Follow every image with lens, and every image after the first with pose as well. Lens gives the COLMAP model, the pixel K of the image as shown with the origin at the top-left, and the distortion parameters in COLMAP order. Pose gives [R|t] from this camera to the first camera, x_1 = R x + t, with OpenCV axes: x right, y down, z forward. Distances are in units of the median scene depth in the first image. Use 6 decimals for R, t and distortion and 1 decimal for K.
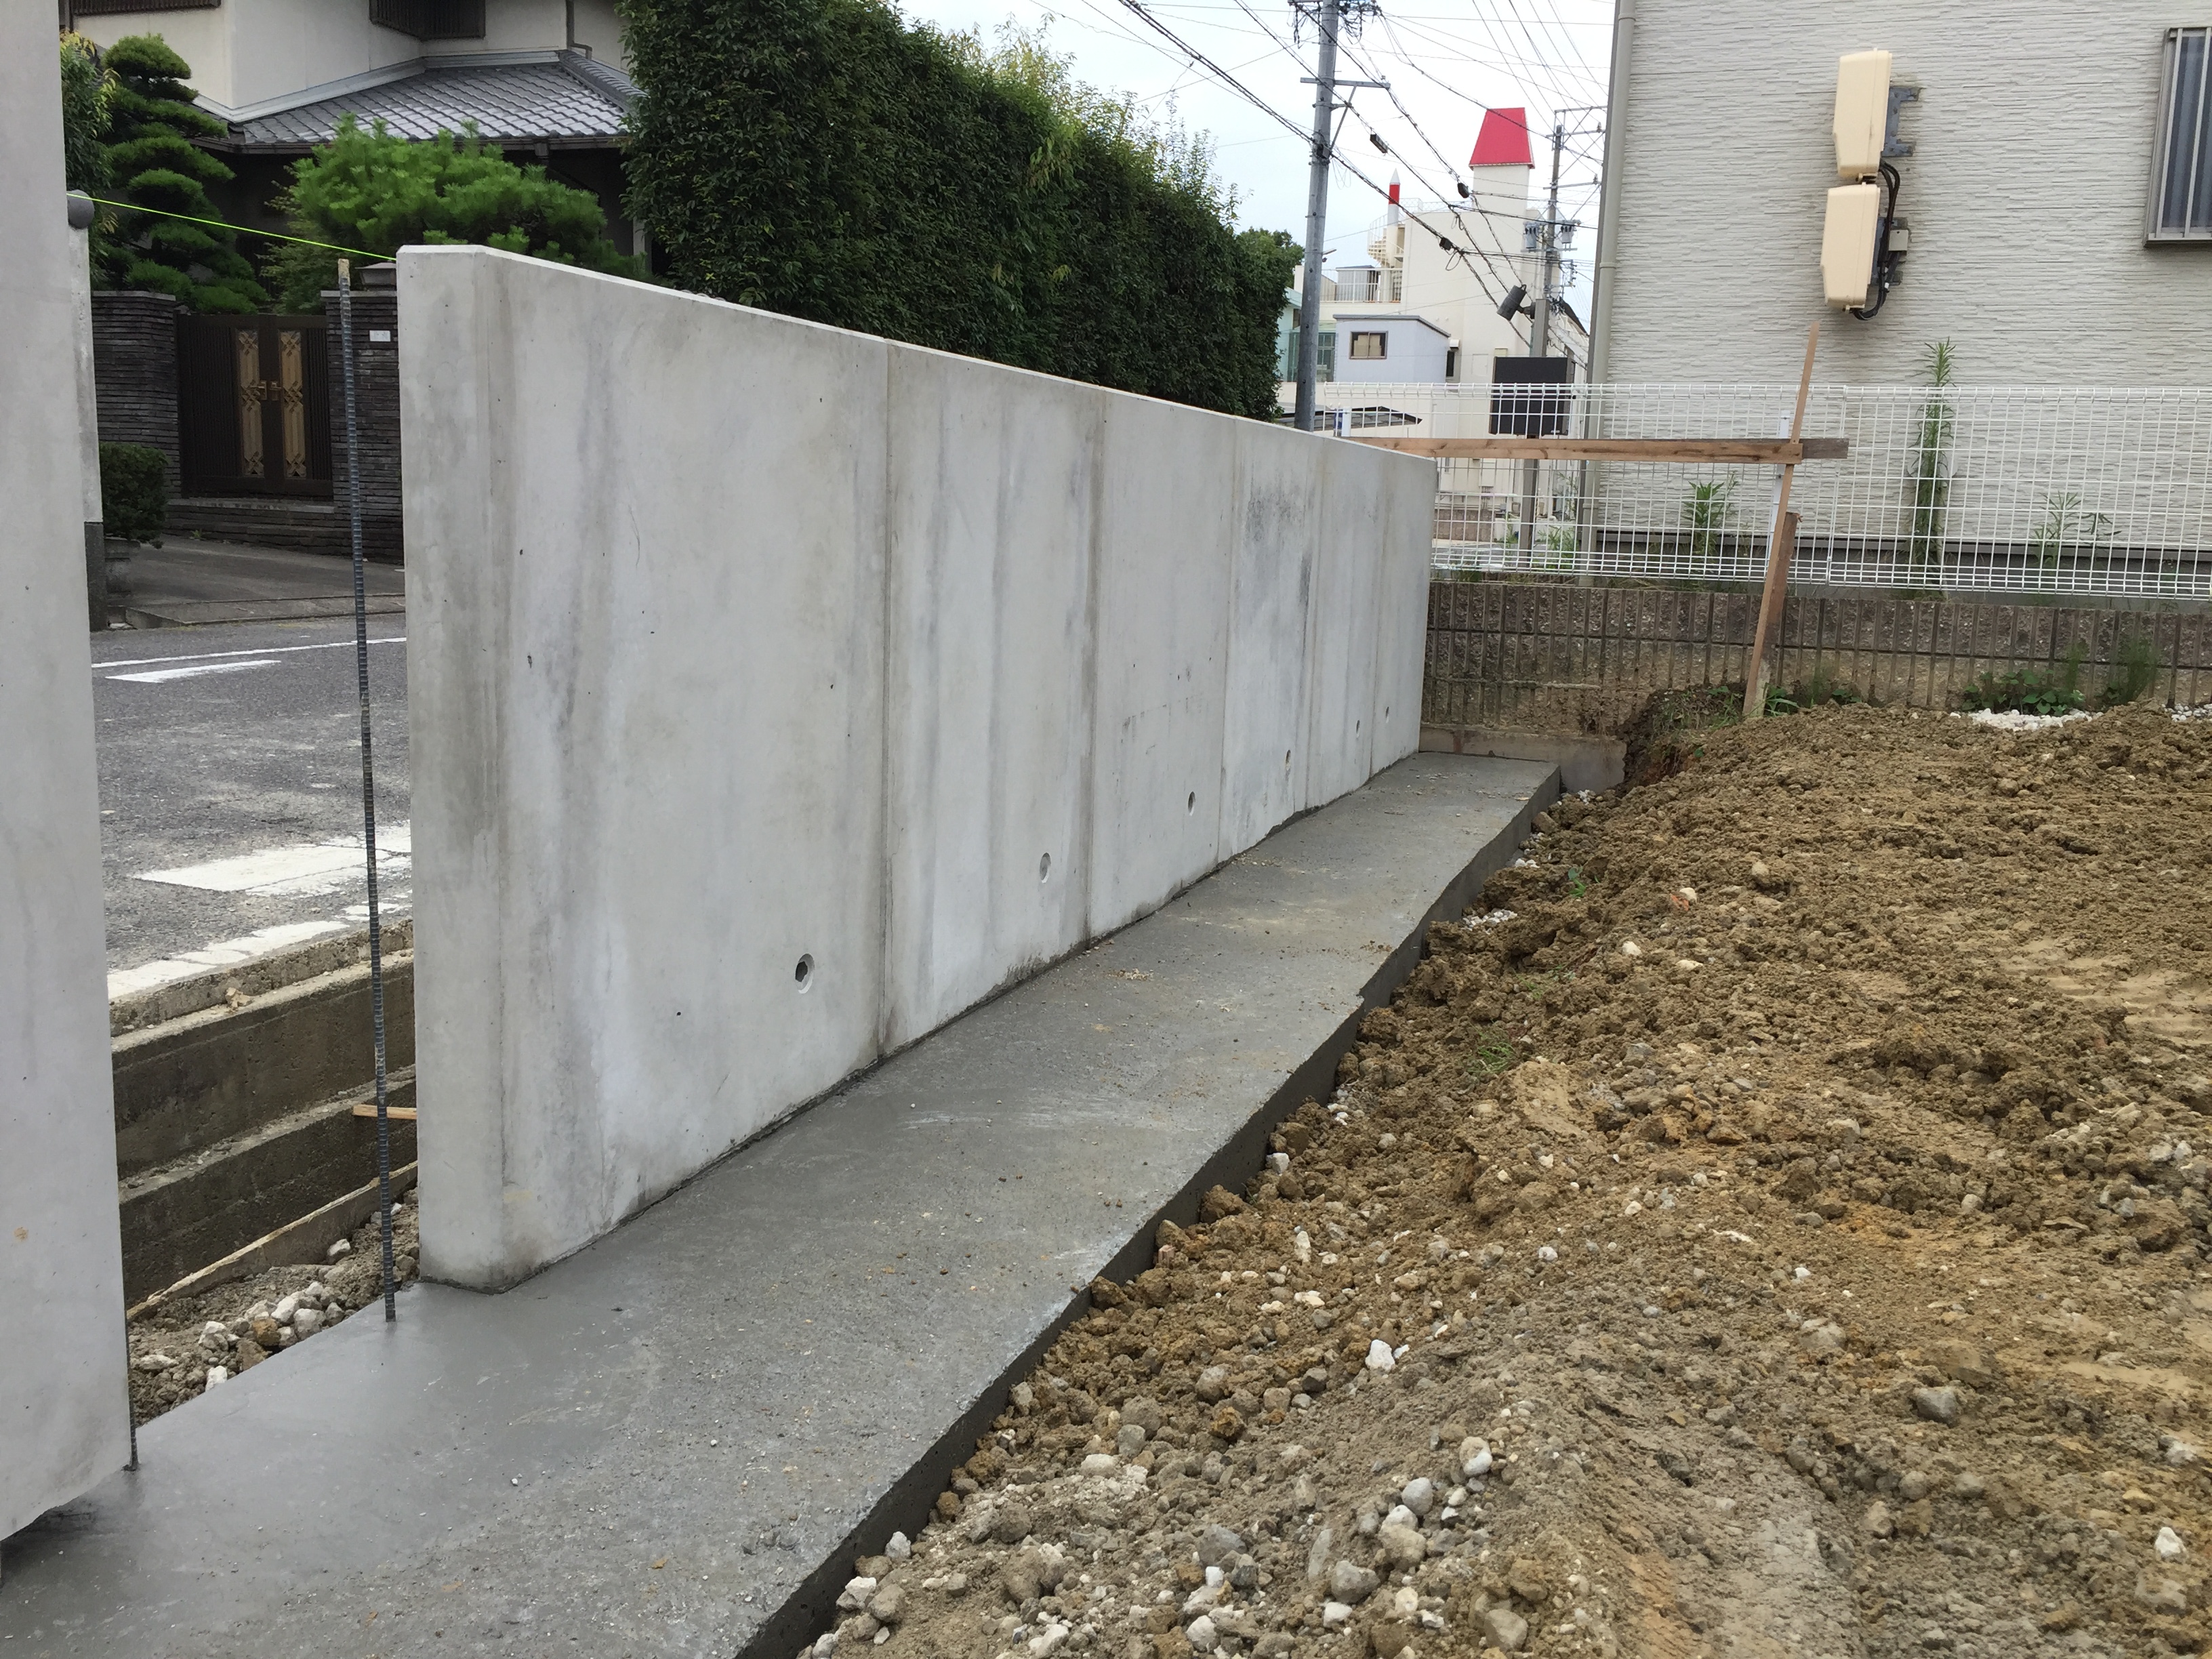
lens RADIAL K [[1845.3, 0, 1106.0], [0, 1845.3, 829.5], [0, 0, 1]] dist [0.059126, -0.085222]
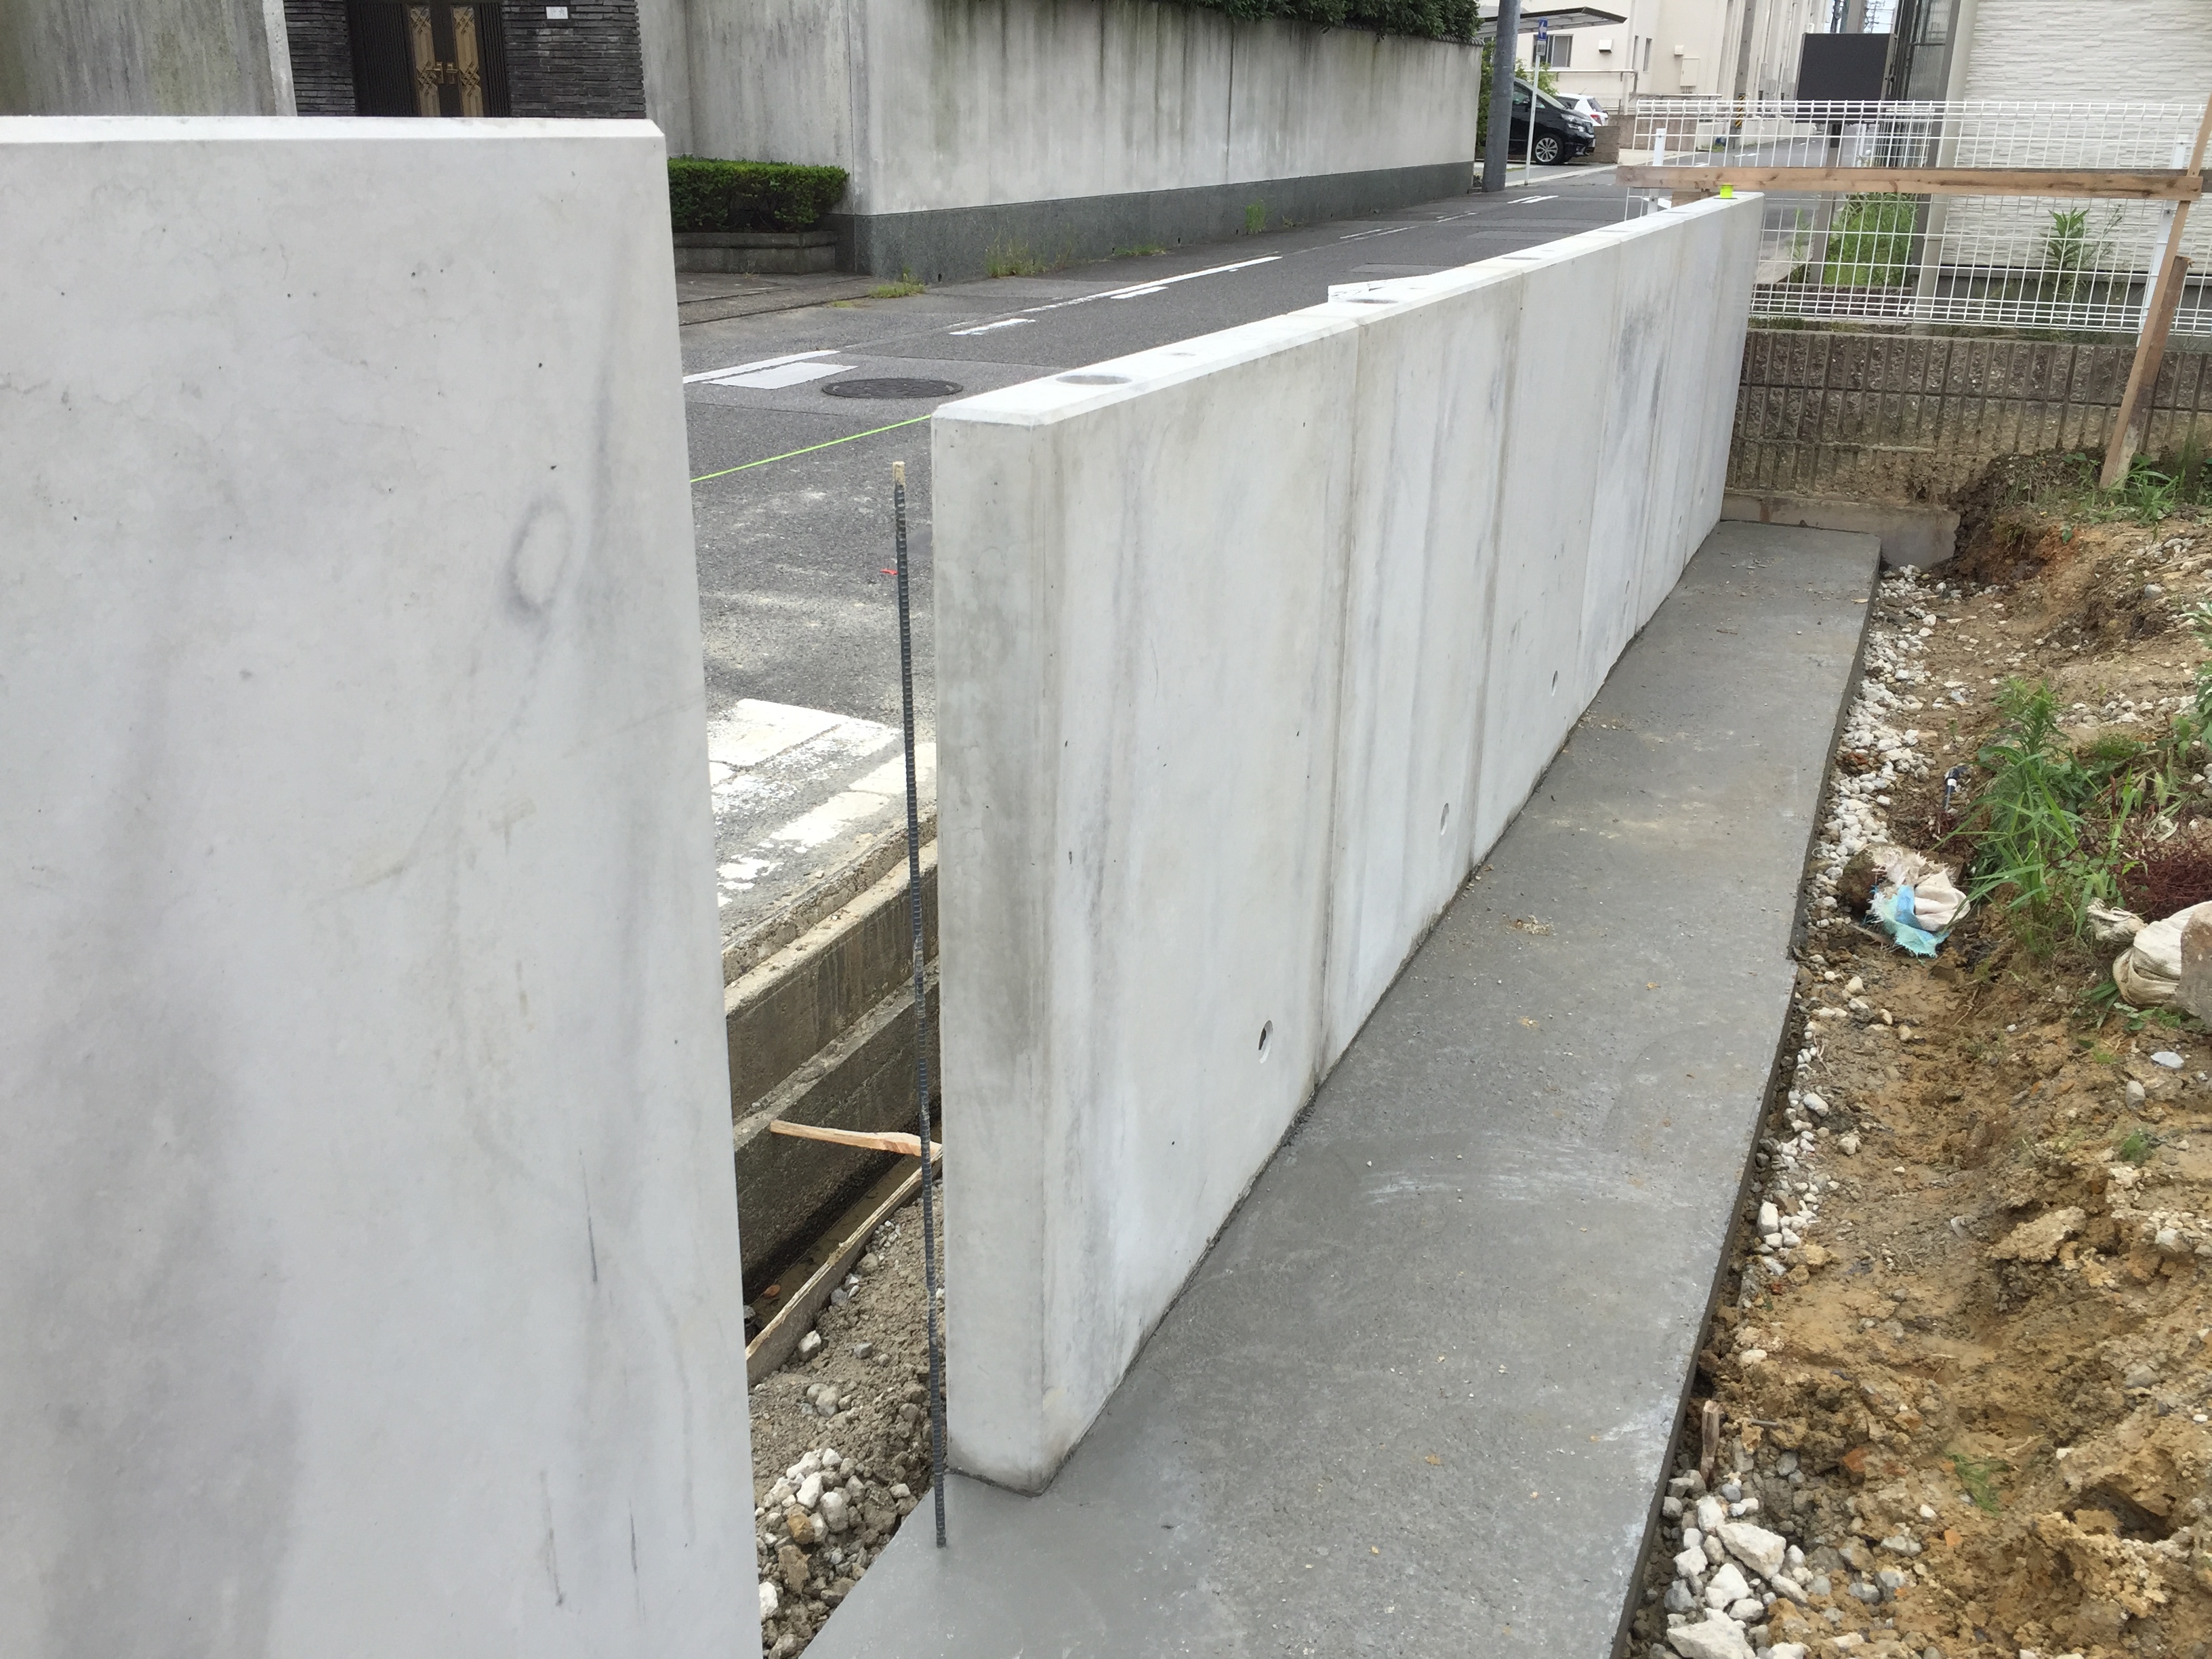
lens RADIAL K [[1845.3, 0, 1106.0], [0, 1845.3, 829.5], [0, 0, 1]] dist [0.059126, -0.085222]
pose [[0.996187, 0.006710, -0.086991, -0.127759], [0.009759, 0.982213, 0.187518, -0.157234], [0.086702, -0.187652, 0.978401, 0.085997]]
